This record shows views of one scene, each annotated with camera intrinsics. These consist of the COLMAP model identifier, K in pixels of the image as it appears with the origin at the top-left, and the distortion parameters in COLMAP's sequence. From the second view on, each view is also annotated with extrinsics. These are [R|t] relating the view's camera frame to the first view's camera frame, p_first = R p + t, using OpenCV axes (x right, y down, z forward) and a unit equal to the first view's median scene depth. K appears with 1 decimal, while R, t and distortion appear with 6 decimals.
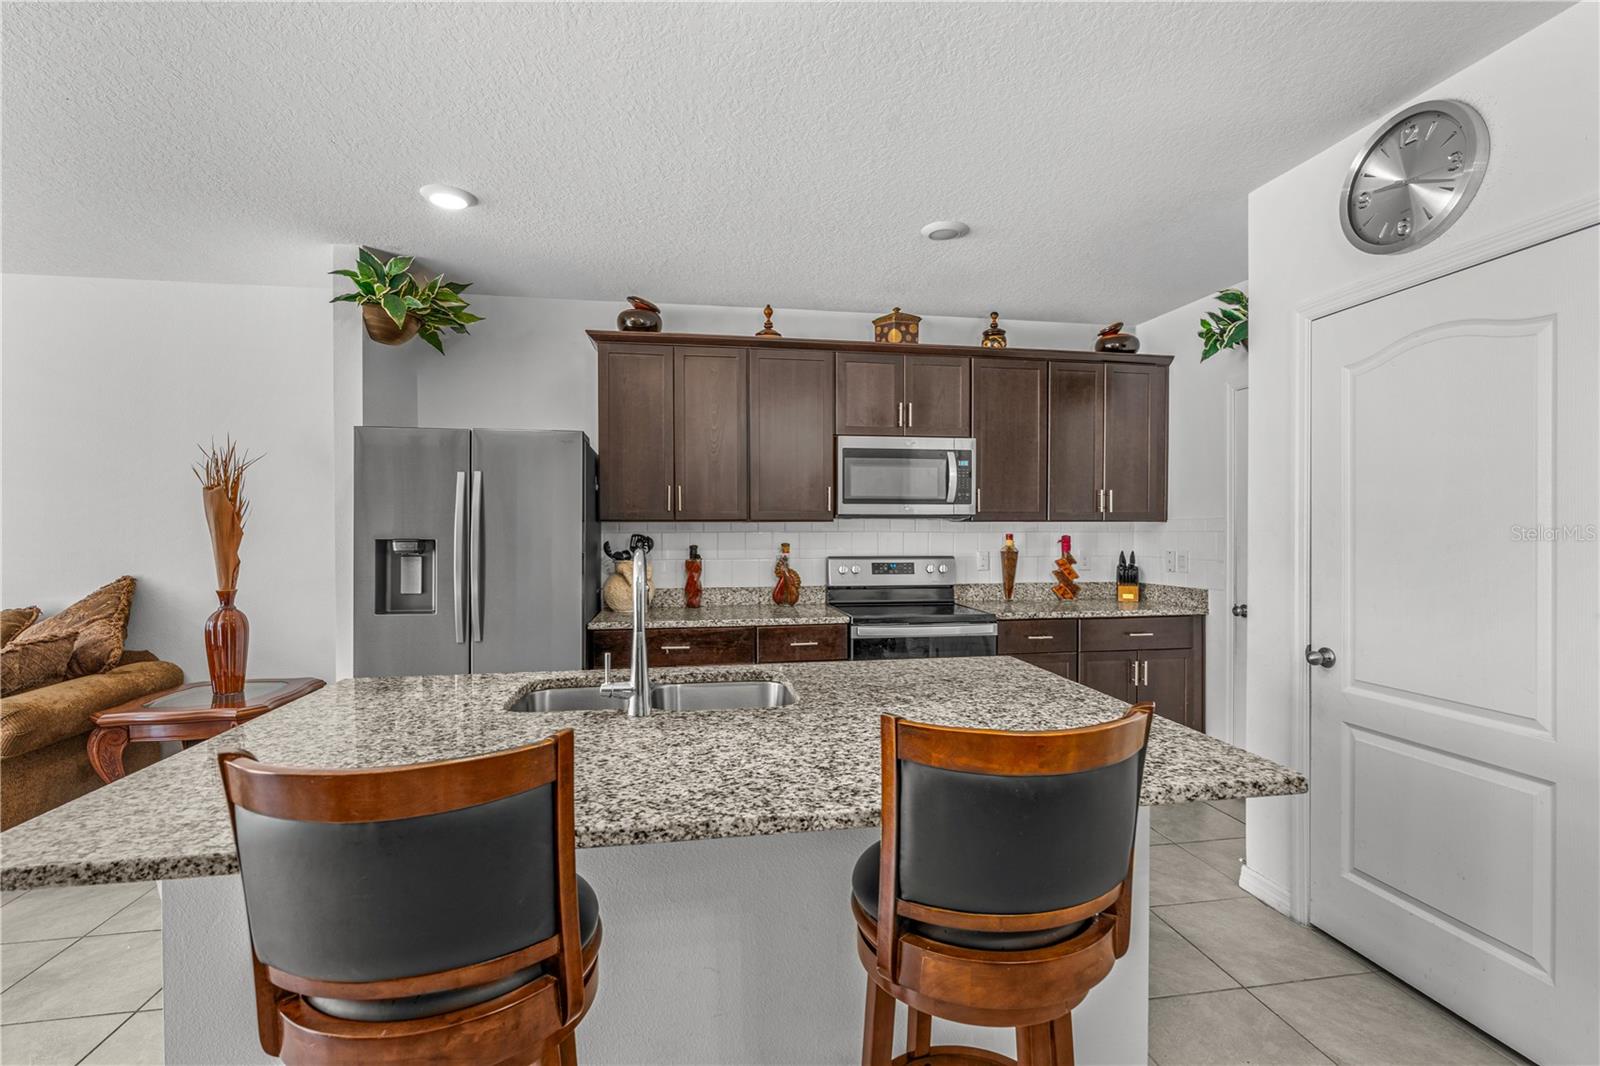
lens RADIAL K [[715.4, 0, 800.0], [0, 715.4, 533.0], [0, 0, 1]] dist [-0.003967, -0.000106]
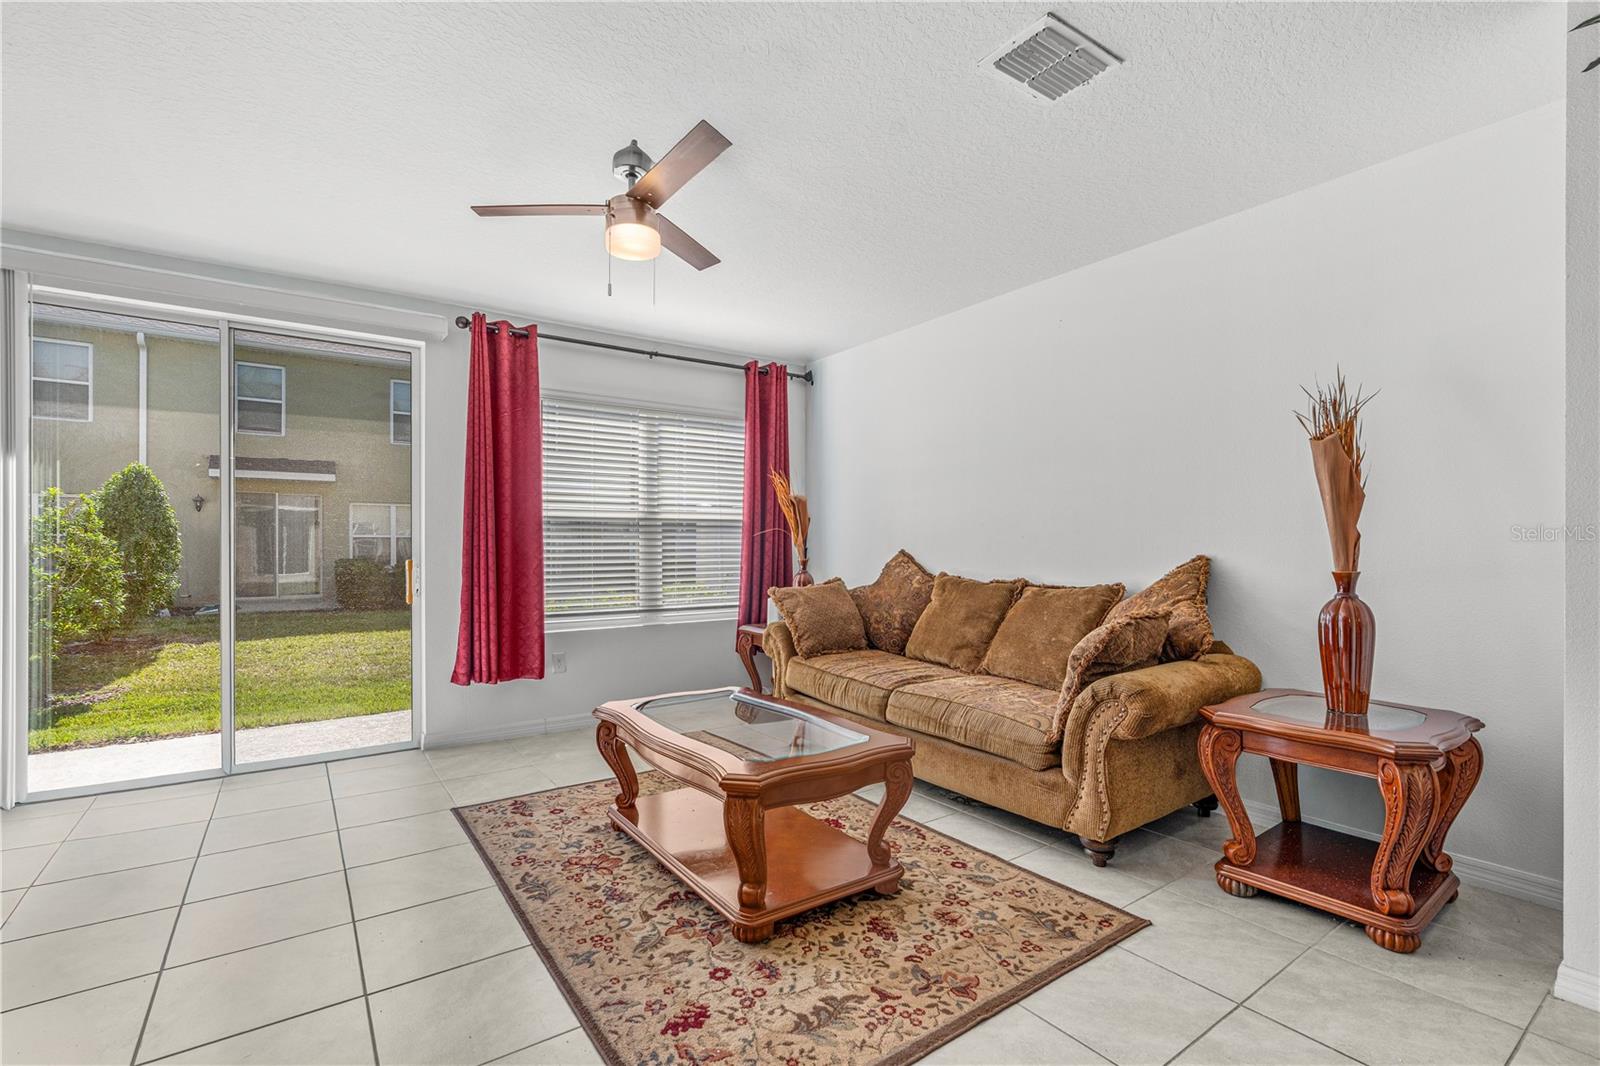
lens RADIAL K [[725.2, 0, 815.7], [0, 725.2, 550.5], [0, 0, 1]] dist [-0.002308, 0.000000]
pose [[0.441359, 0.009124, -0.897284, -0.314029], [-0.009306, 0.999941, 0.005590, 0.049280], [0.897282, 0.005883, 0.441418, 0.150120]]
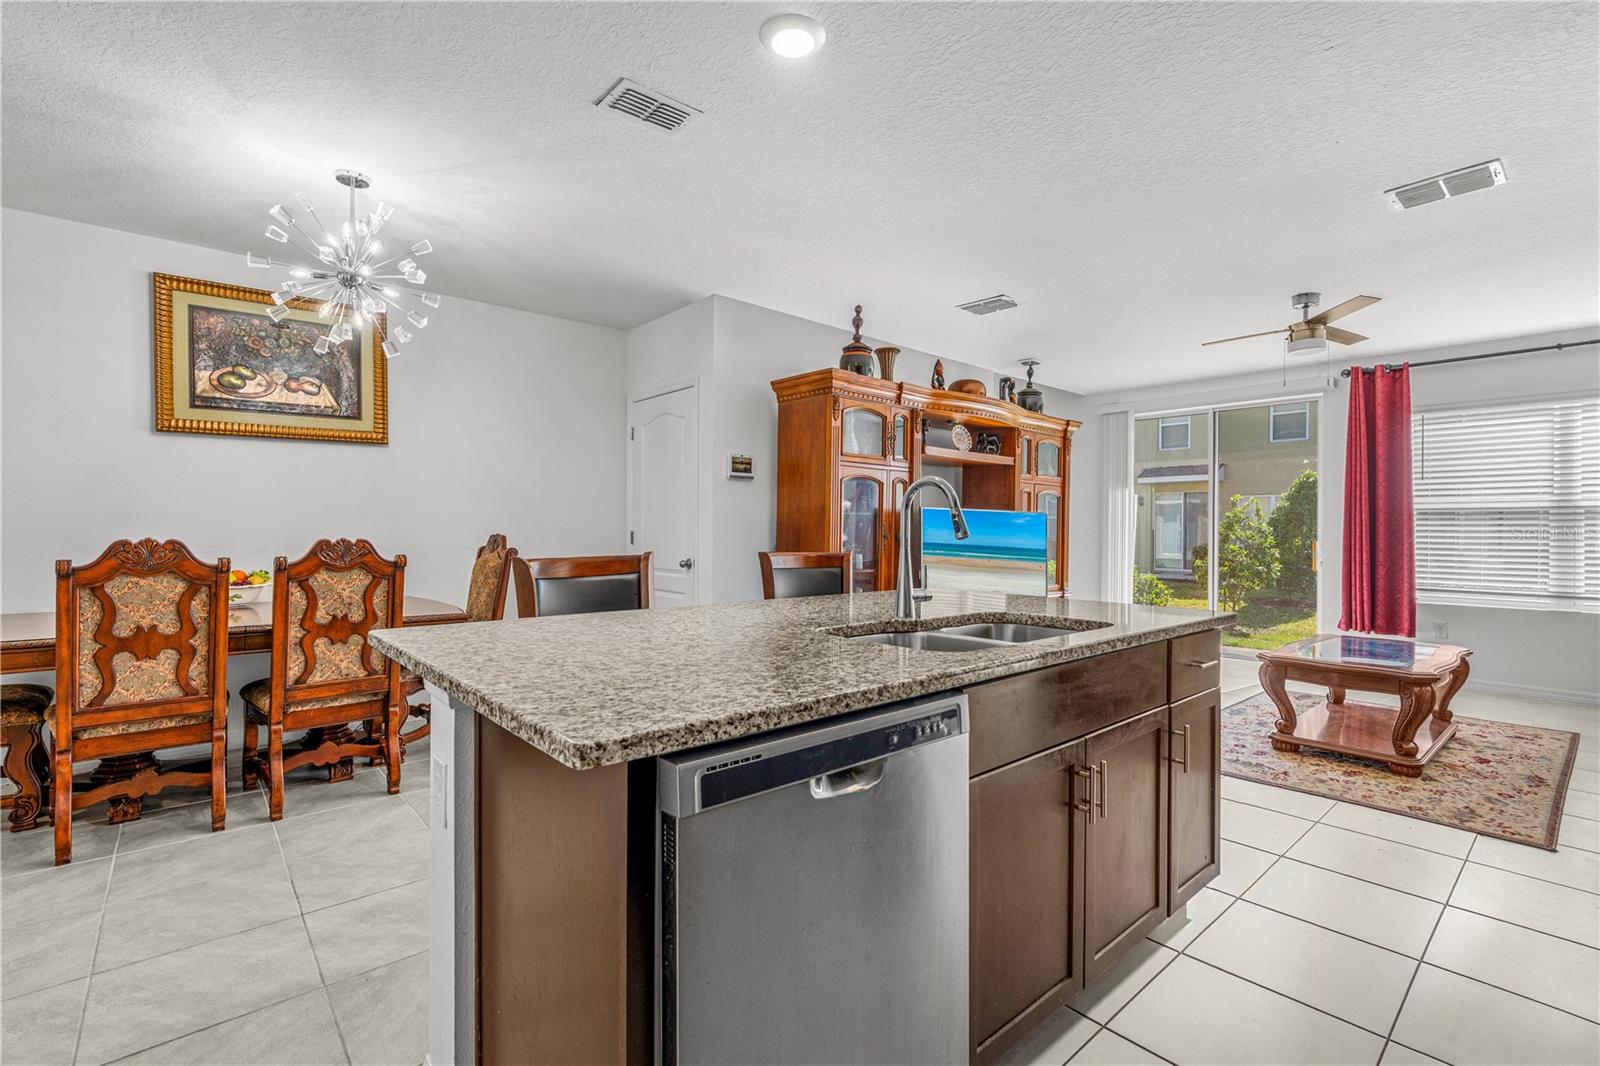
lens RADIAL K [[715.4, 0, 800.0], [0, 715.4, 533.0], [0, 0, 1]] dist [-0.003967, -0.000106]
pose [[-0.857202, -0.000167, -0.514980, 0.243756], [-0.008772, 0.999860, 0.014276, 0.044013], [0.514905, 0.016755, -0.857083, 0.850438]]
